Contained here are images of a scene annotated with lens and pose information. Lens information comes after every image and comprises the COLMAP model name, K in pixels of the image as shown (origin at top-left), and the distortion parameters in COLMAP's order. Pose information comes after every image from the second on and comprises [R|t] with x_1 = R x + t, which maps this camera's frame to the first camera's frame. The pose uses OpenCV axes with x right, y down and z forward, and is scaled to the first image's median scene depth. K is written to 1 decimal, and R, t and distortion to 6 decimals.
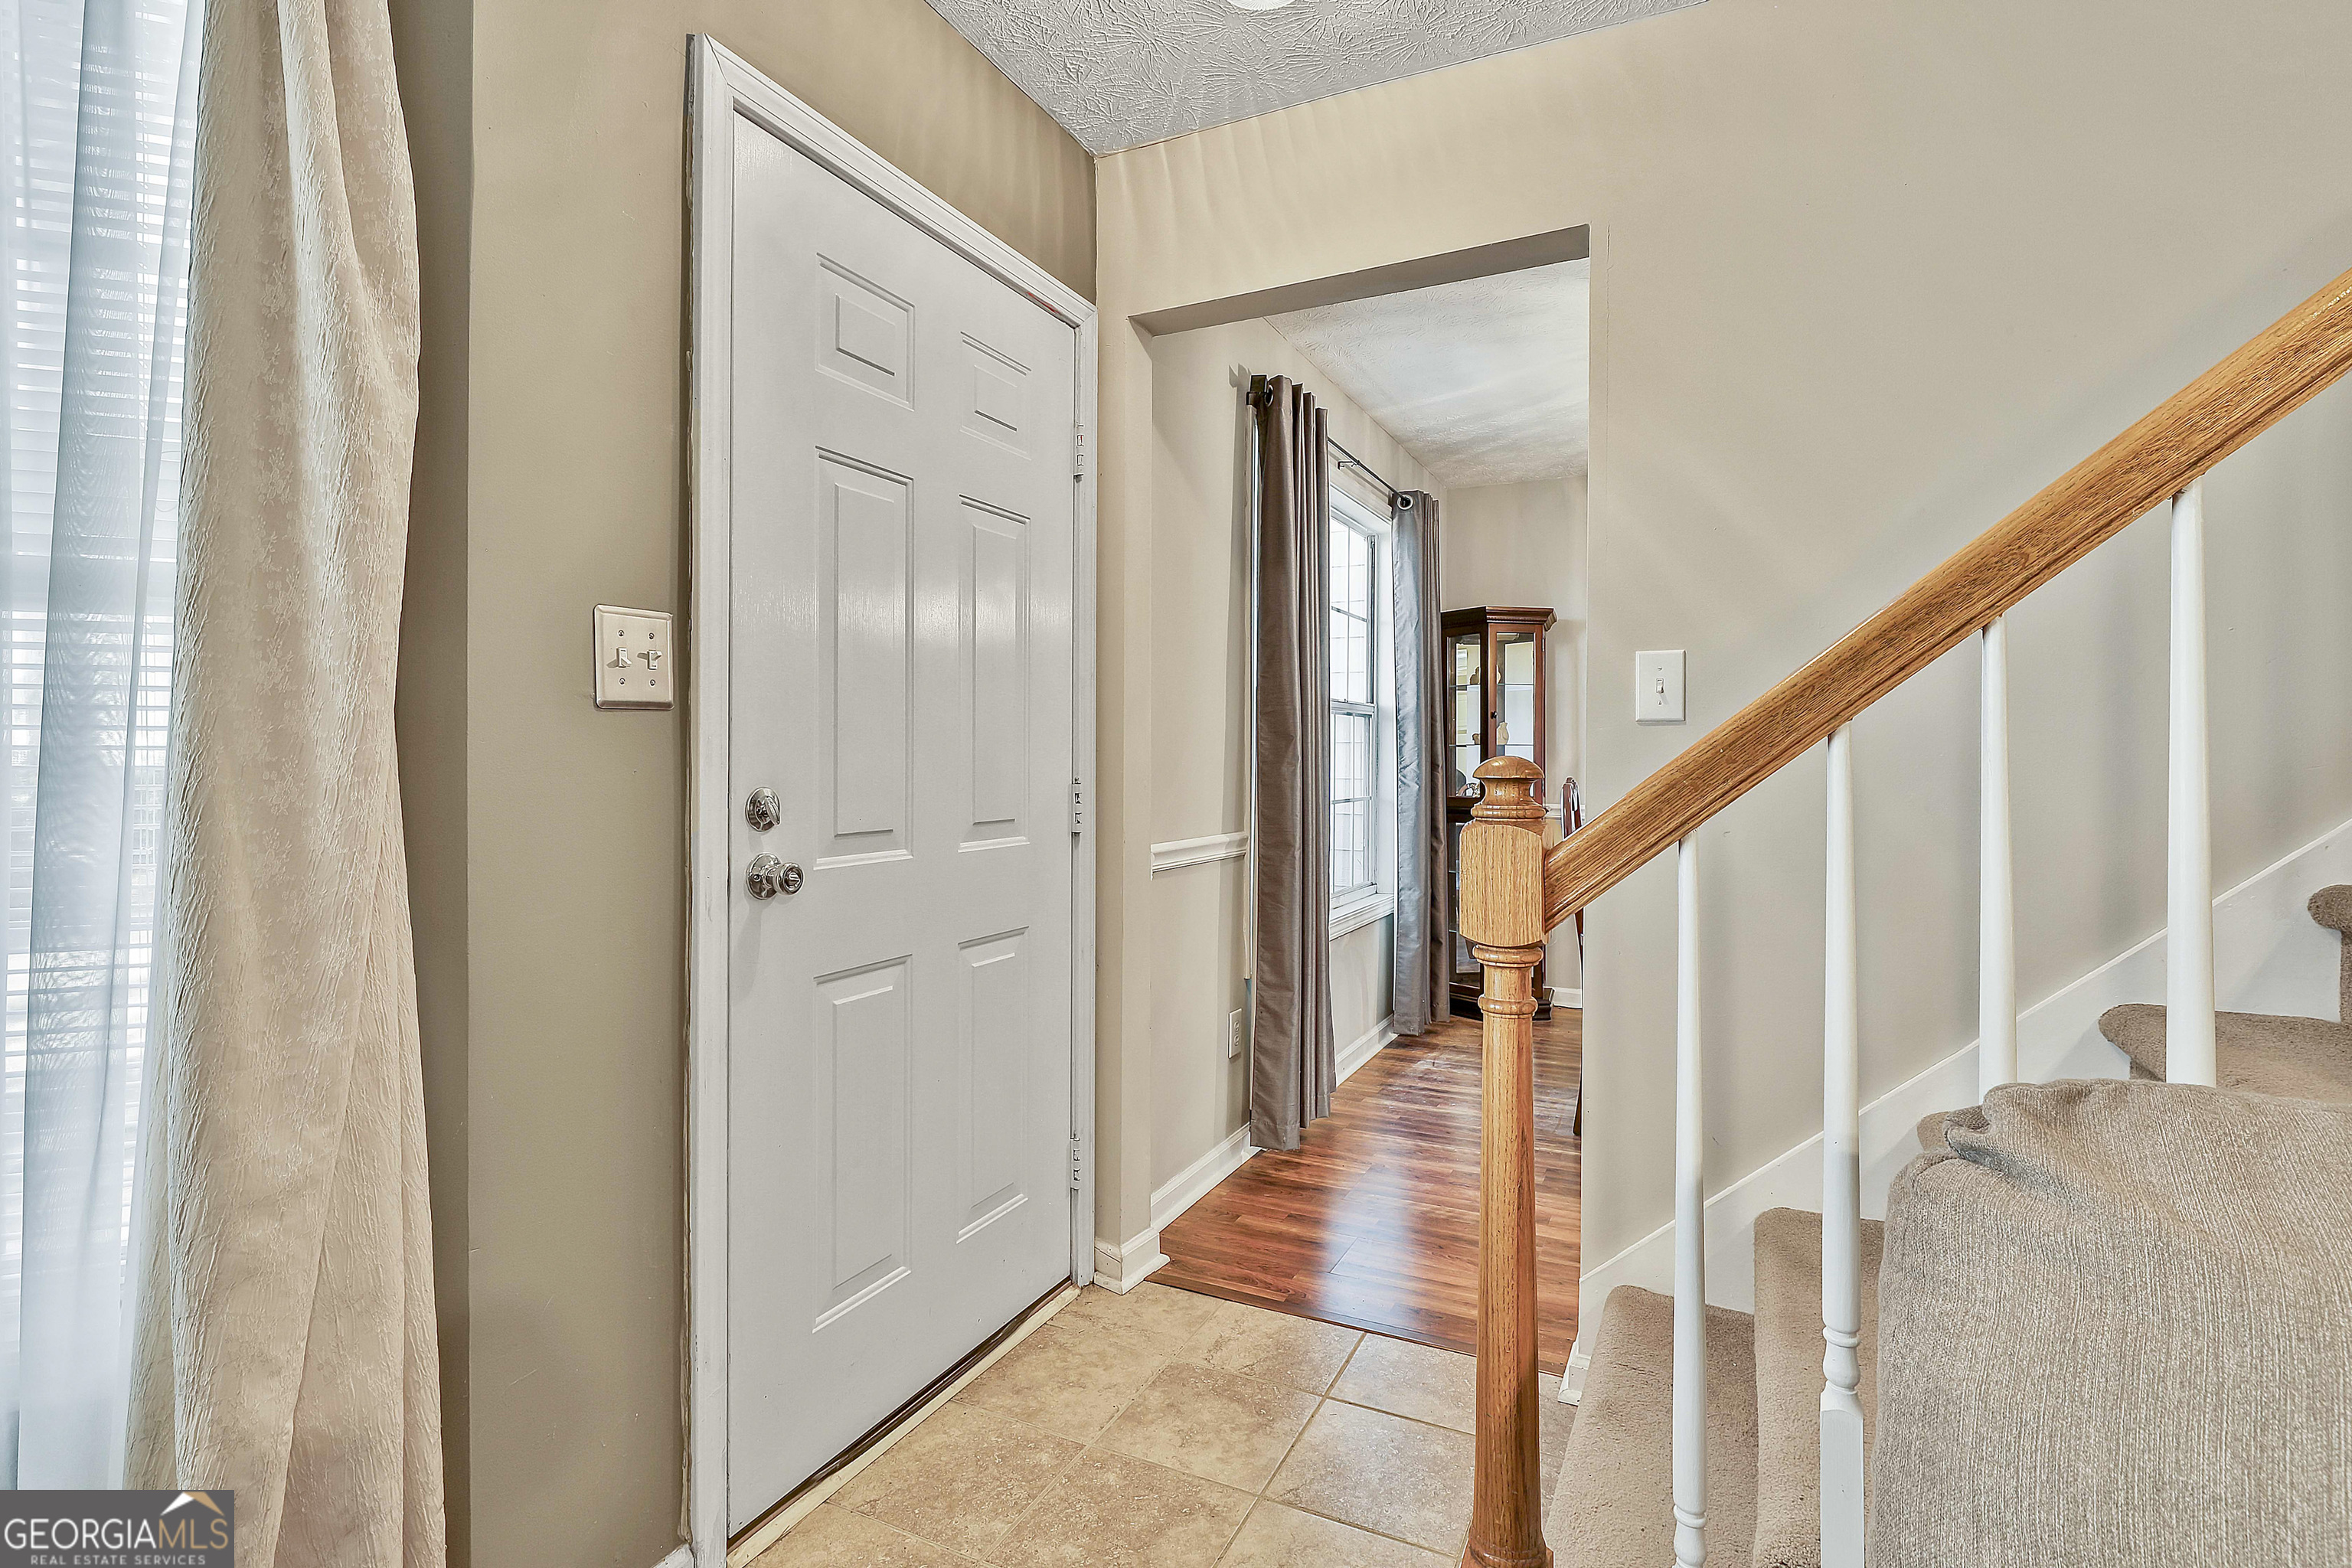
lens RADIAL K [[1130.0, 0, 1180.3], [0, 1130.0, 769.5], [0, 0, 1]] dist [0.002503, 0.000170]
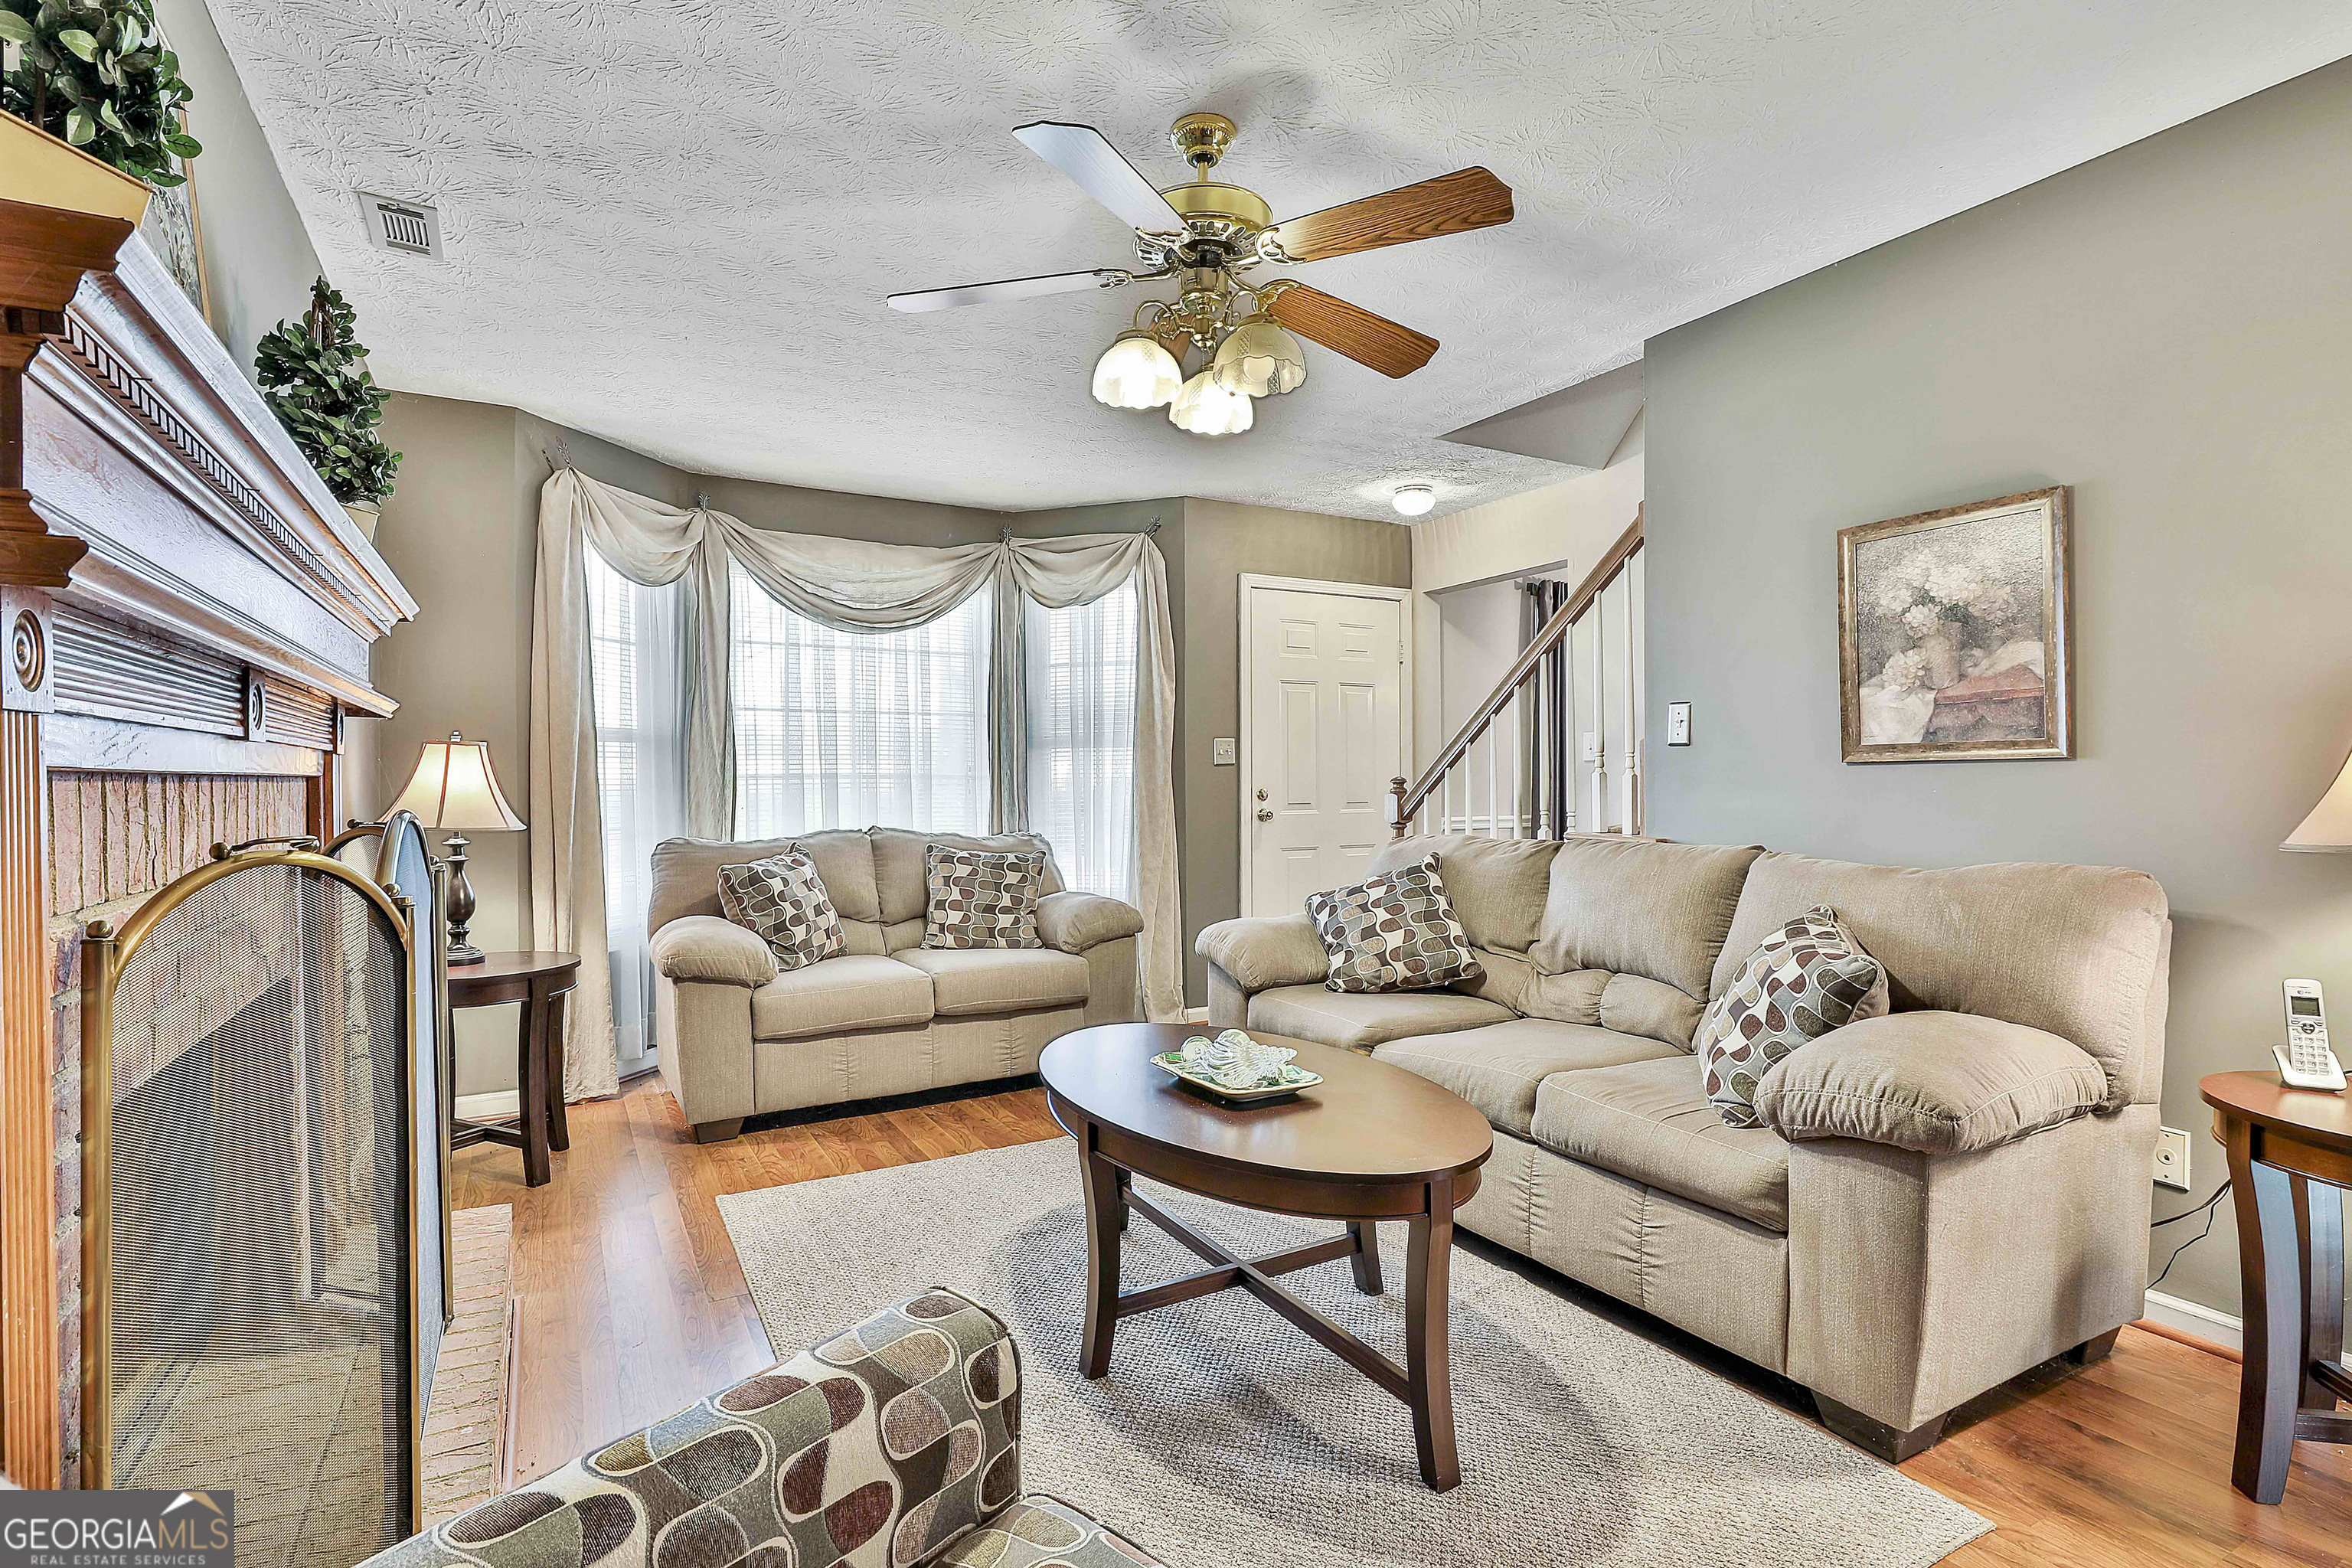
lens RADIAL K [[1130.0, 0, 1179.3], [0, 1130.0, 796.9], [0, 0, 1]] dist [0.002503, 0.000170]
pose [[0.825751, -0.009659, -0.563953, 1.316671], [0.007058, 0.999952, -0.006792, 0.063945], [0.563991, 0.001628, 0.825779, -1.900545]]
